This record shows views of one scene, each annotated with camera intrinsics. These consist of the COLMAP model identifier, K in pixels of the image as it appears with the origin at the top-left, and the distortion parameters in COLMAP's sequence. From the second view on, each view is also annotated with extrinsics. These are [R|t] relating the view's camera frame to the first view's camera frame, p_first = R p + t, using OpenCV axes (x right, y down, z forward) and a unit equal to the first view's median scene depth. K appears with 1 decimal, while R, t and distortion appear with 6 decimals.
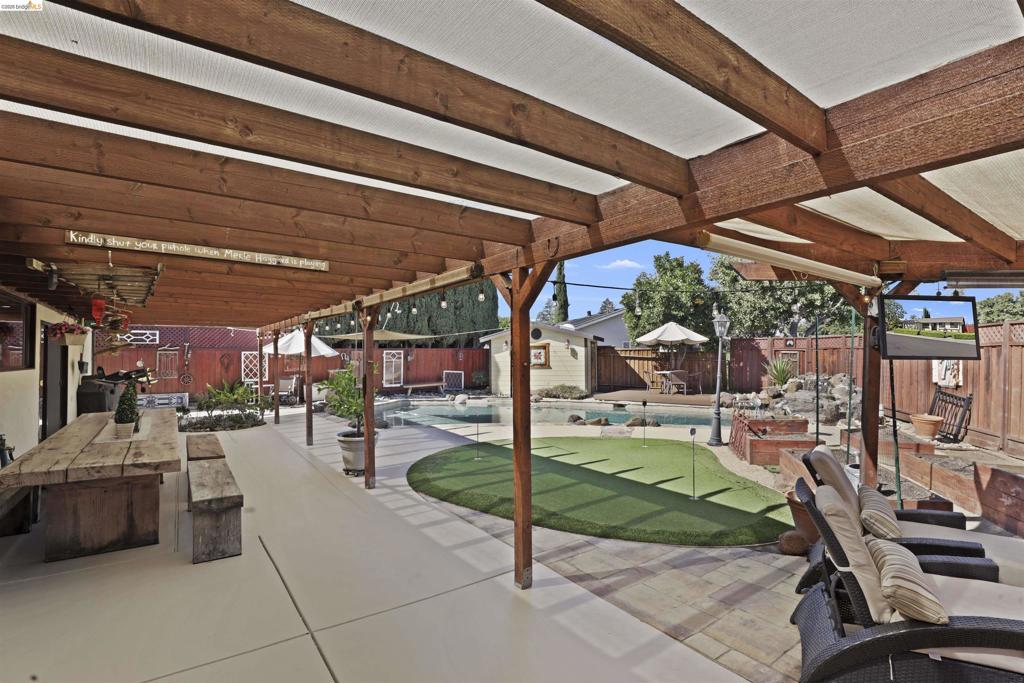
lens RADIAL K [[479.0, 0, 514.8], [0, 479.0, 326.1], [0, 0, 1]] dist [-0.024844, 0.000641]
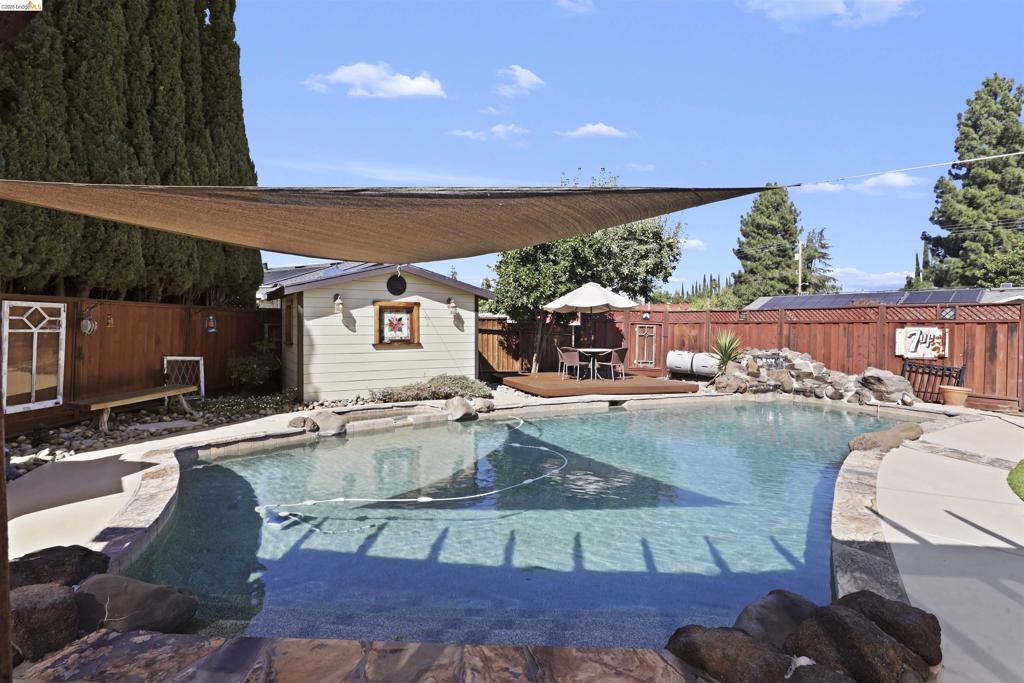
lens RADIAL K [[490.3, 0, 512.0], [0, 490.3, 341.5], [0, 0, 1]] dist [-0.027706, 0.000530]
pose [[0.623623, -0.008638, 0.781678, -0.310967], [-0.059168, 0.996549, 0.058216, 0.040679], [-0.779483, -0.082555, 0.620960, 0.547242]]
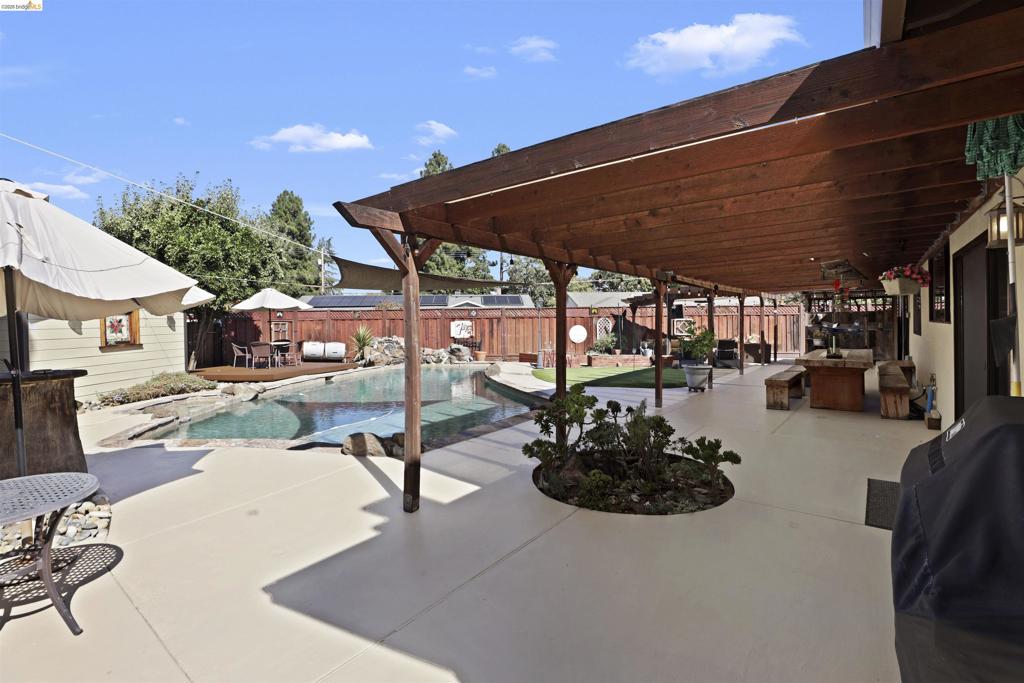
lens RADIAL K [[479.0, 0, 514.8], [0, 479.0, 326.1], [0, 0, 1]] dist [-0.024844, 0.000641]
pose [[-0.292937, 0.002253, 0.956129, -0.599719], [-0.041850, 0.999009, -0.015176, 0.051130], [-0.955216, -0.044460, -0.292552, 0.727856]]
